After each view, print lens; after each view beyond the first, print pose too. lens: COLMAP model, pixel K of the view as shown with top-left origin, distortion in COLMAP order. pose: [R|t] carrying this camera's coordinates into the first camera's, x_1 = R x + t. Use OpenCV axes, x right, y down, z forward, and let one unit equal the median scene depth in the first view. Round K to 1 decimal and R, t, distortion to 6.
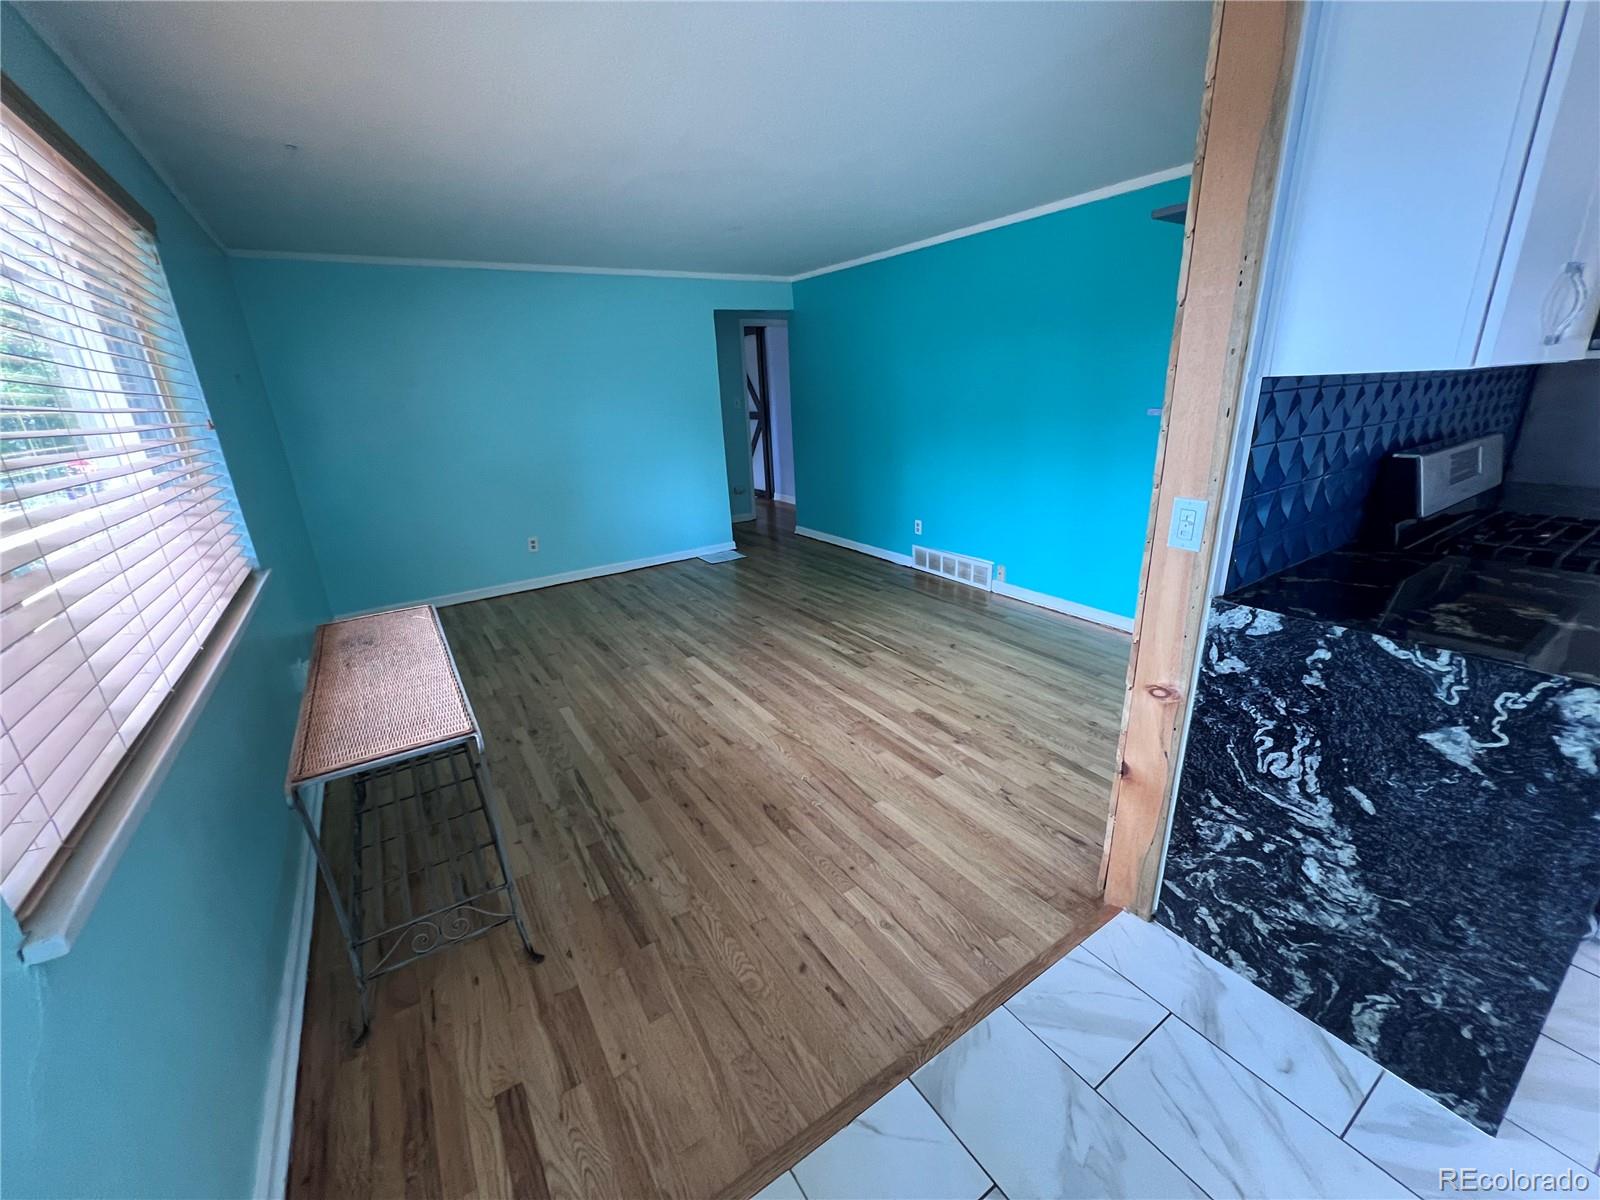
lens RADIAL K [[641.1, 0, 794.9], [0, 641.1, 597.2], [0, 0, 1]] dist [-0.002062, 0.000563]
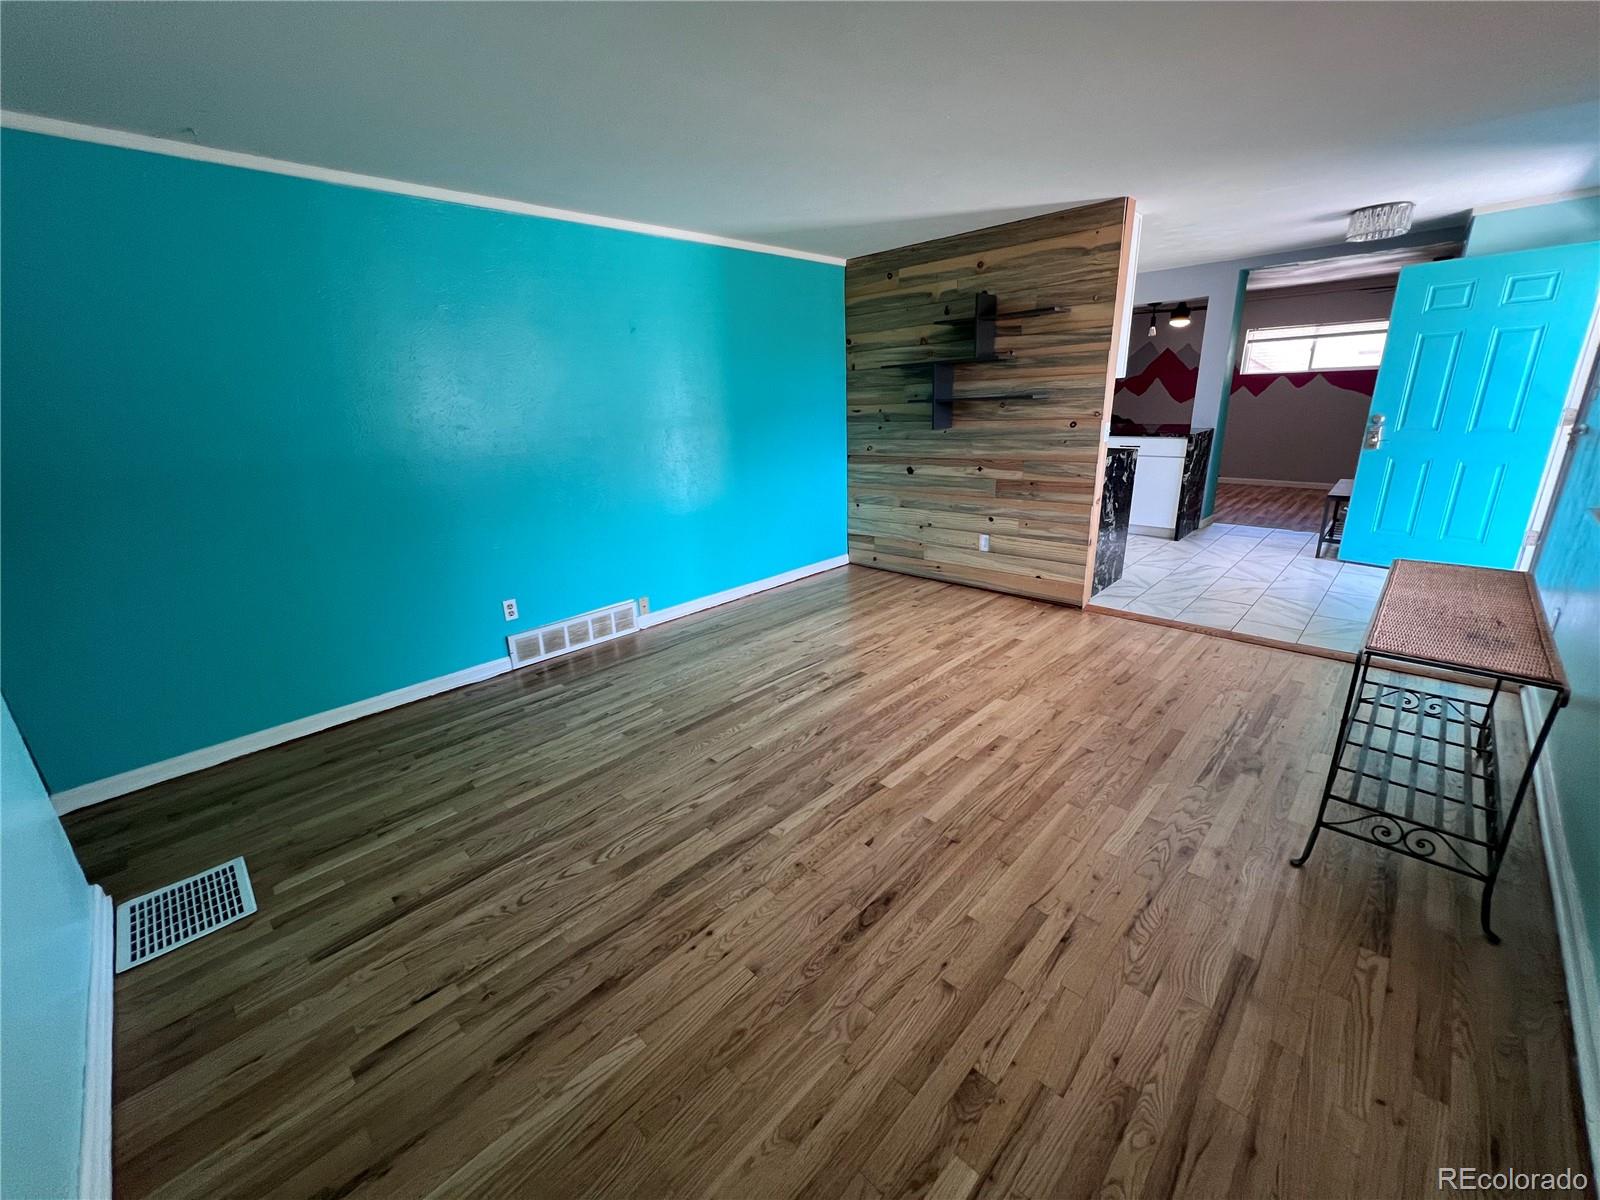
lens RADIAL K [[641.1, 0, 794.9], [0, 641.1, 597.2], [0, 0, 1]] dist [-0.002062, 0.000563]
pose [[-0.211176, -0.251370, 0.944573, -1.790061], [0.350152, 0.882777, 0.313208, -0.786828], [-0.912578, 0.396886, -0.098404, 2.665585]]
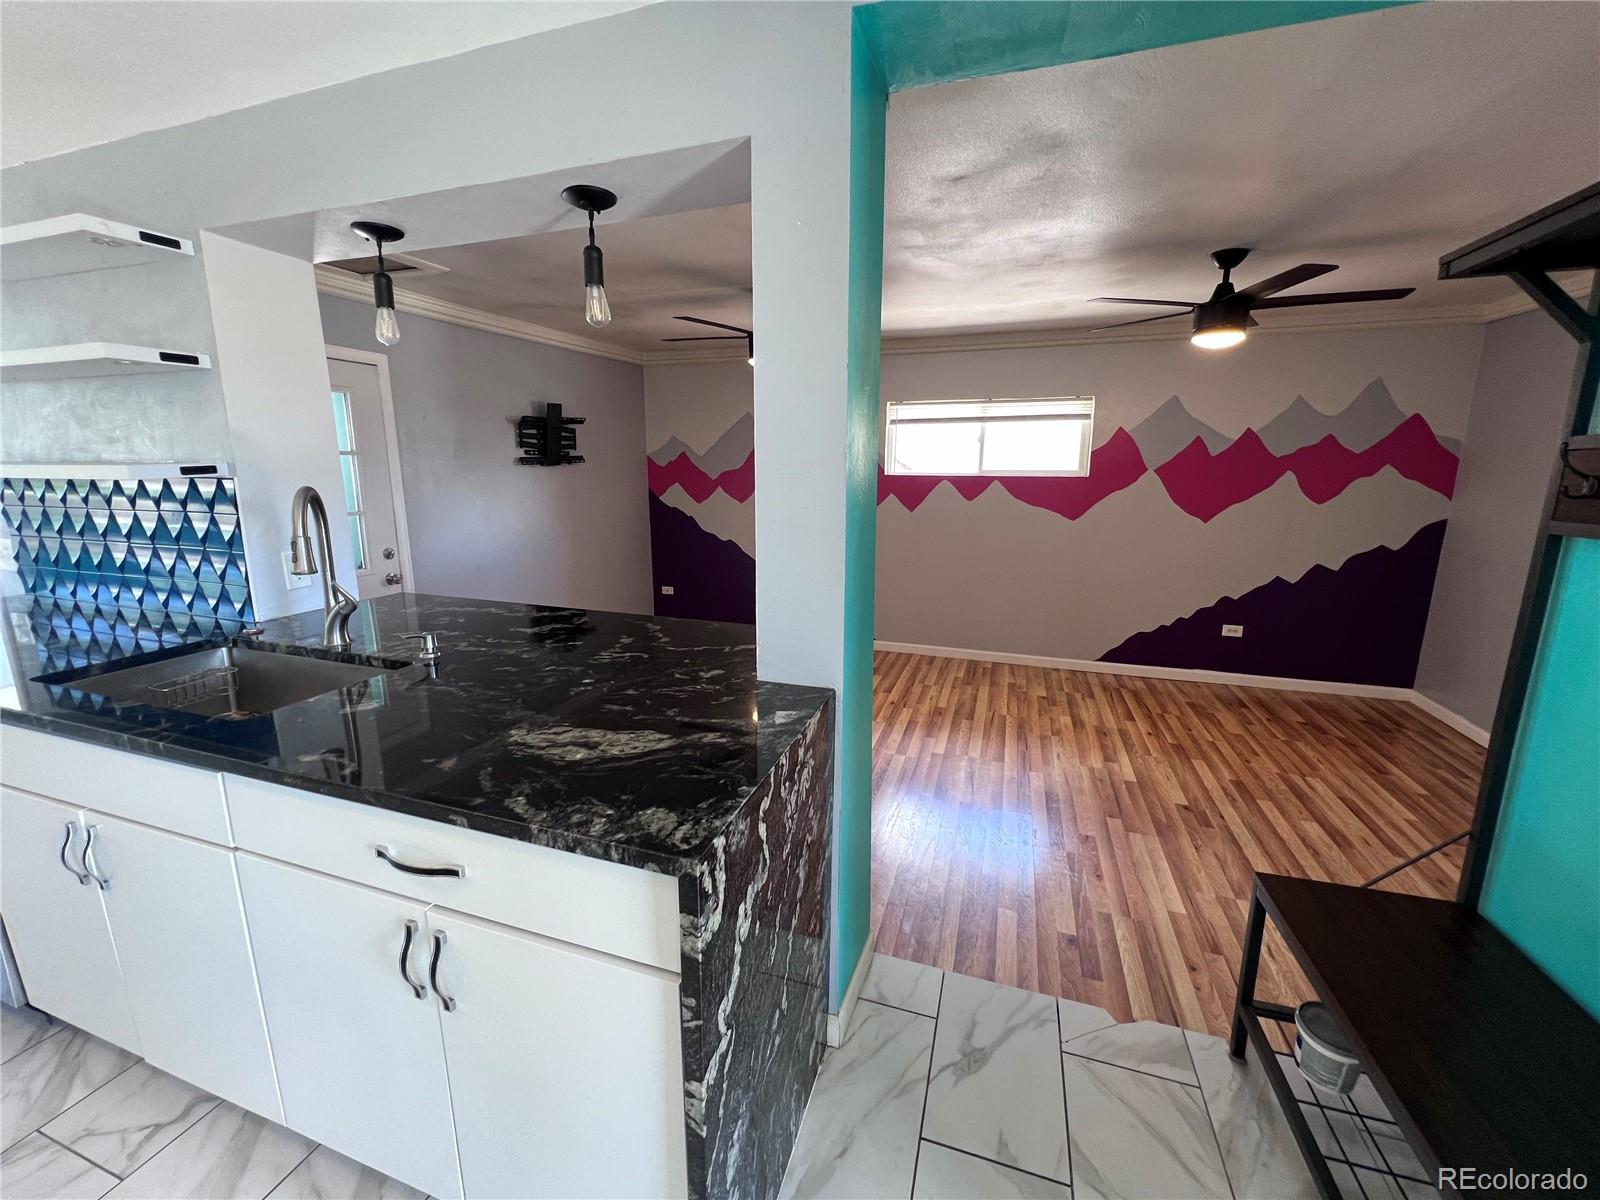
lens RADIAL K [[641.1, 0, 794.9], [0, 641.1, 597.2], [0, 0, 1]] dist [-0.002062, 0.000563]
pose [[-0.618822, -0.112111, 0.777490, 0.970011], [0.266268, 0.901231, 0.341883, -0.033033], [-0.739027, 0.418585, -0.527850, -0.004916]]
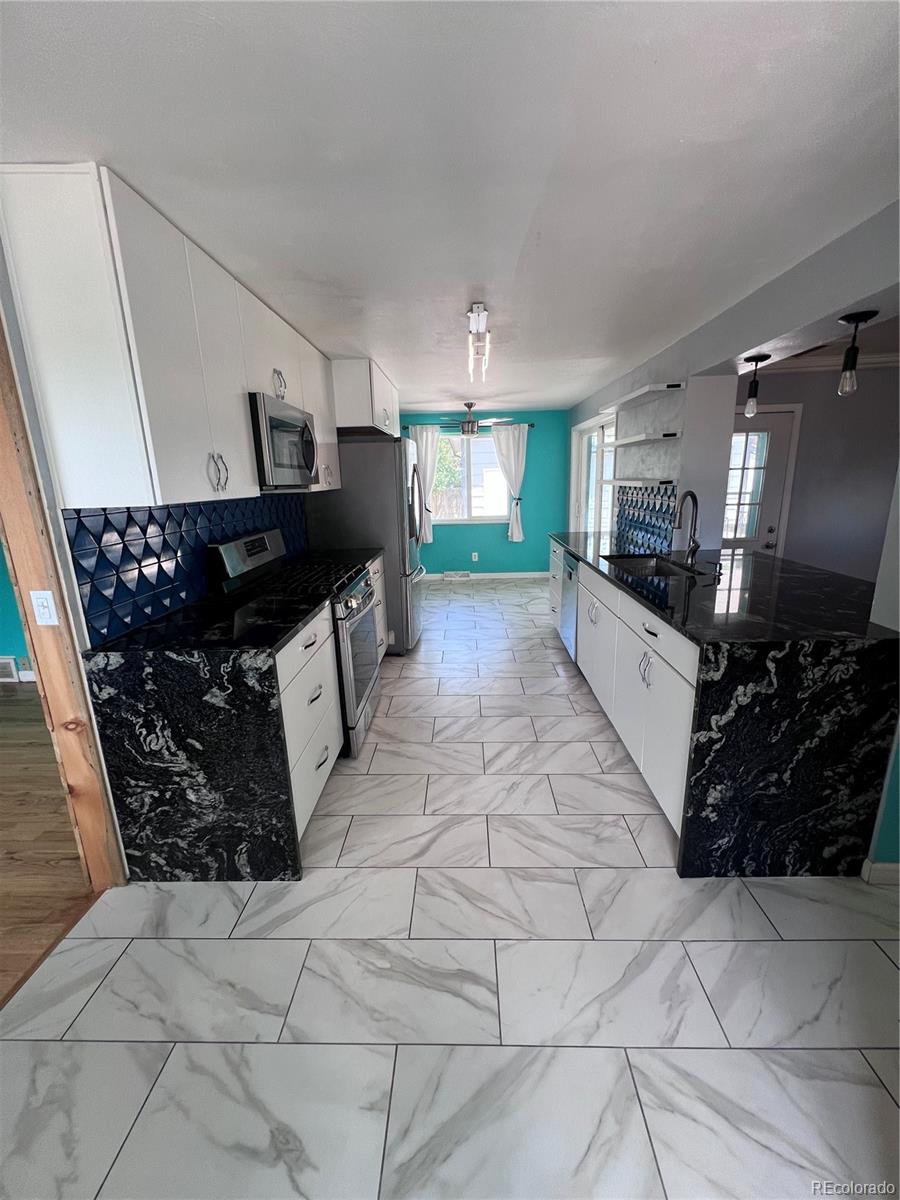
lens RADIAL K [[480.8, 0, 453.0], [0, 480.8, 597.5], [0, 0, 1]] dist [-0.002062, 0.000563]
pose [[0.568898, -0.168599, 0.804941, 0.265180], [0.256012, 0.966435, 0.021487, 0.073703], [-0.781545, 0.193851, 0.592966, -0.351803]]
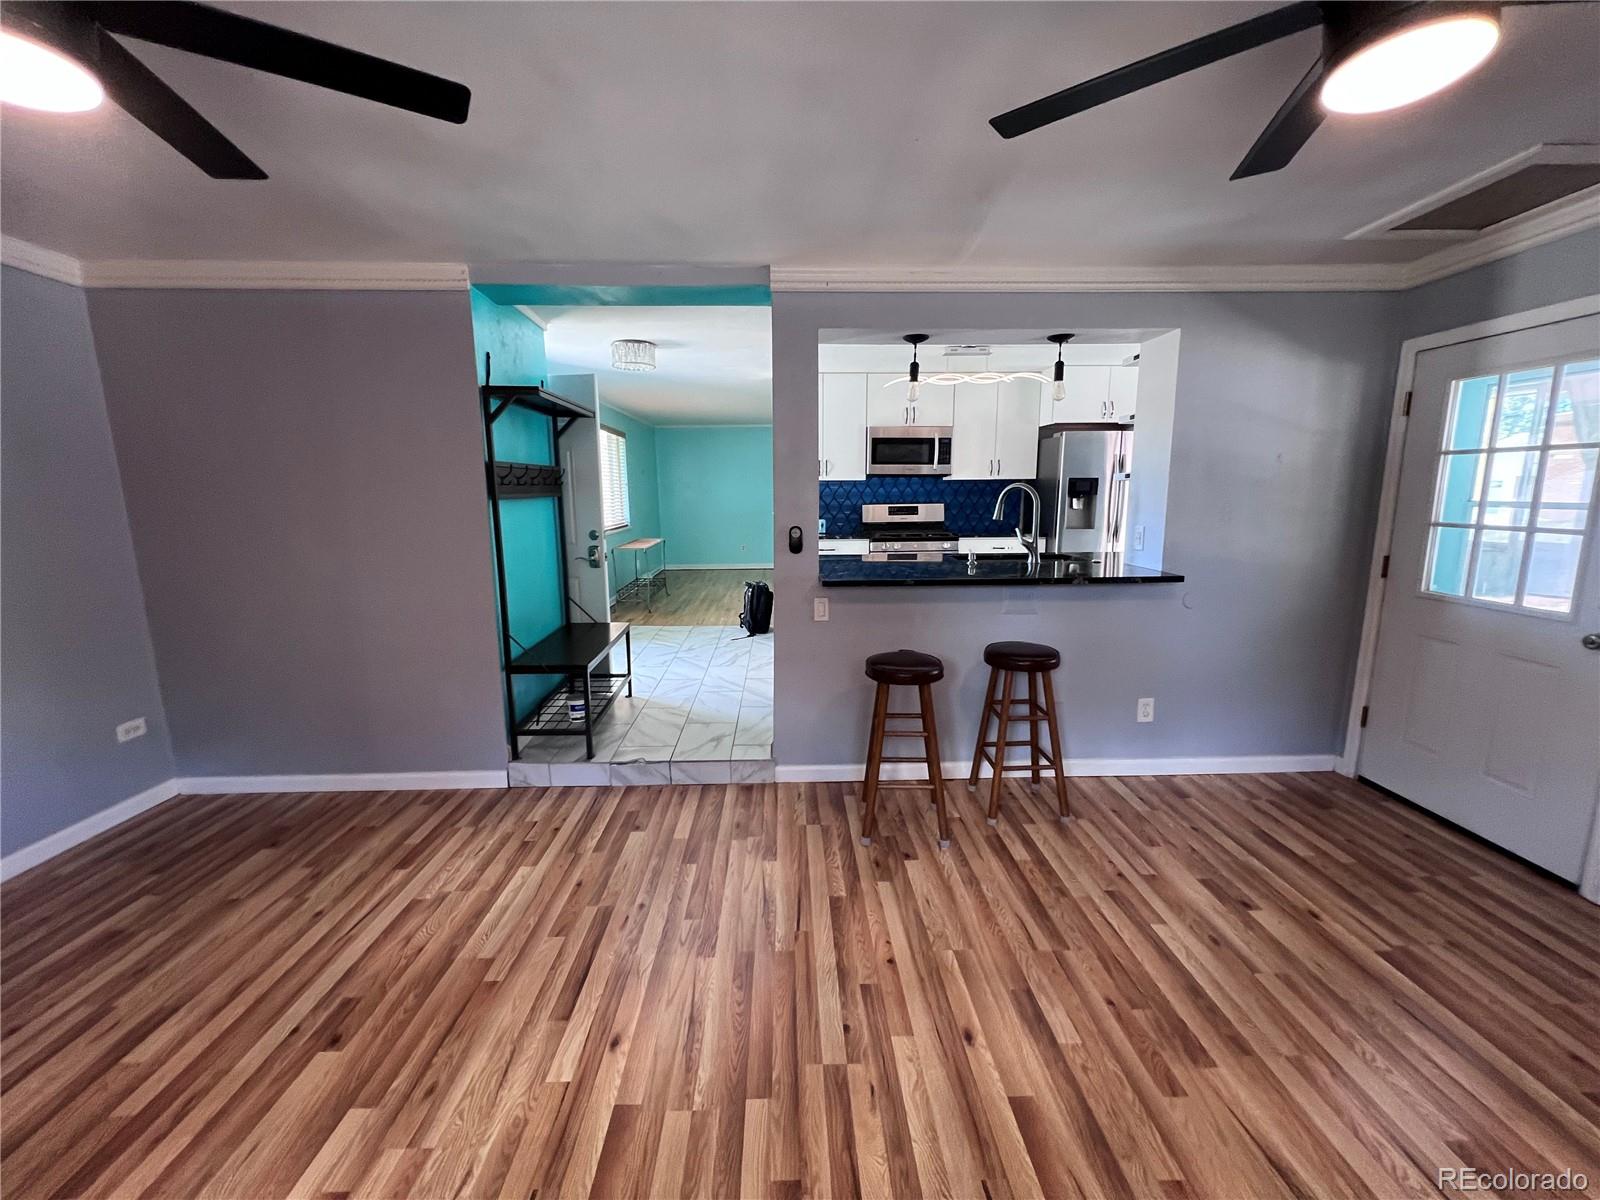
lens RADIAL K [[641.1, 0, 794.9], [0, 641.1, 597.2], [0, 0, 1]] dist [-0.002062, 0.000563]
pose [[0.847963, 0.128966, -0.514127, 2.927943], [-0.195977, 0.977499, -0.078030, 0.717447], [0.492496, 0.166923, 0.854157, -2.439123]]
